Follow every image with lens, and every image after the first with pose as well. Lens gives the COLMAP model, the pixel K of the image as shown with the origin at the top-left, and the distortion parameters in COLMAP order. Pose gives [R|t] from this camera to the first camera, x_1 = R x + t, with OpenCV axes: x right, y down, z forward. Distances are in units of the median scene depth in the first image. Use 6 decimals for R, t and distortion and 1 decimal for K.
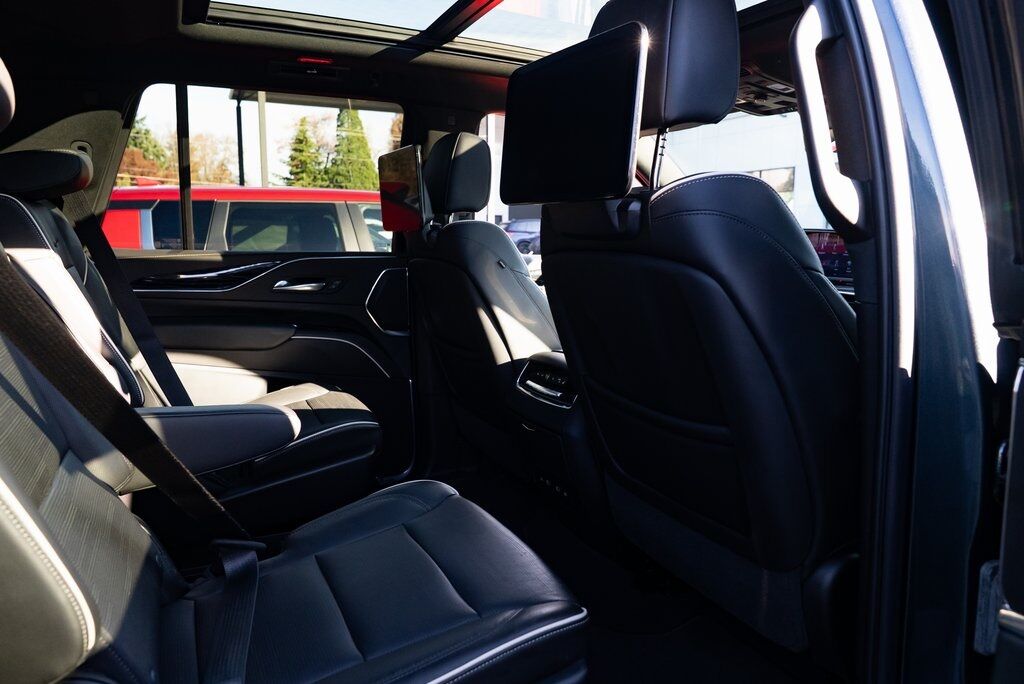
lens RADIAL K [[694.7, 0, 512.0], [0, 694.7, 342.0], [0, 0, 1]] dist [-0.038274, 0.025206]
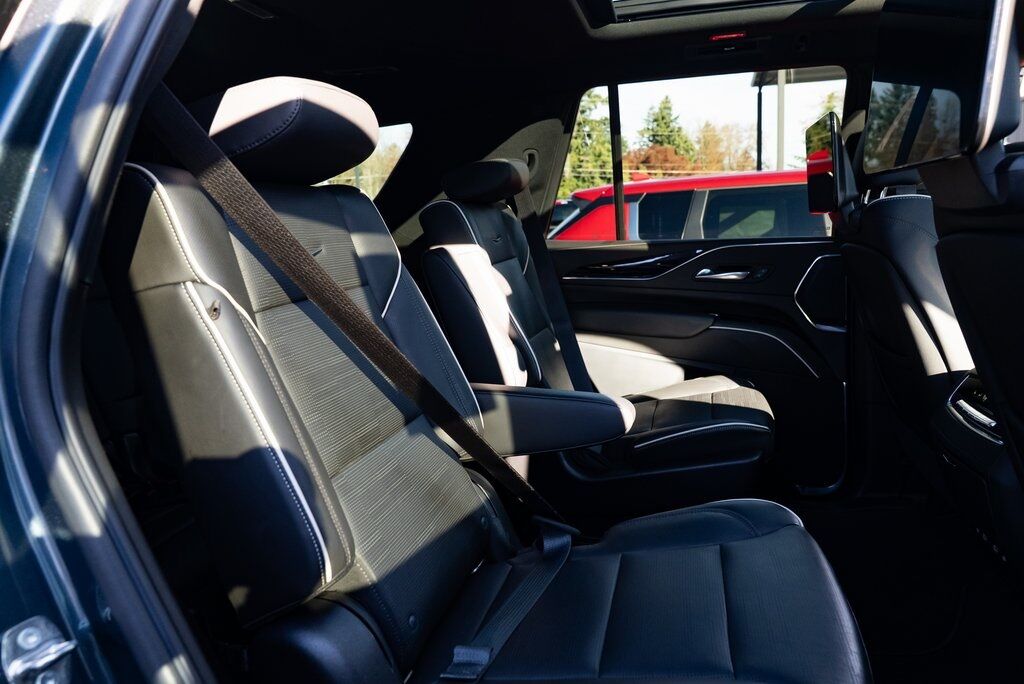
lens RADIAL K [[694.7, 0, 512.0], [0, 694.7, 342.0], [0, 0, 1]] dist [-0.038274, 0.025206]
pose [[0.757804, 0.064117, -0.649325, 0.108630], [-0.050574, 0.997938, 0.039517, -0.010770], [0.650520, 0.002893, 0.759484, 0.078669]]
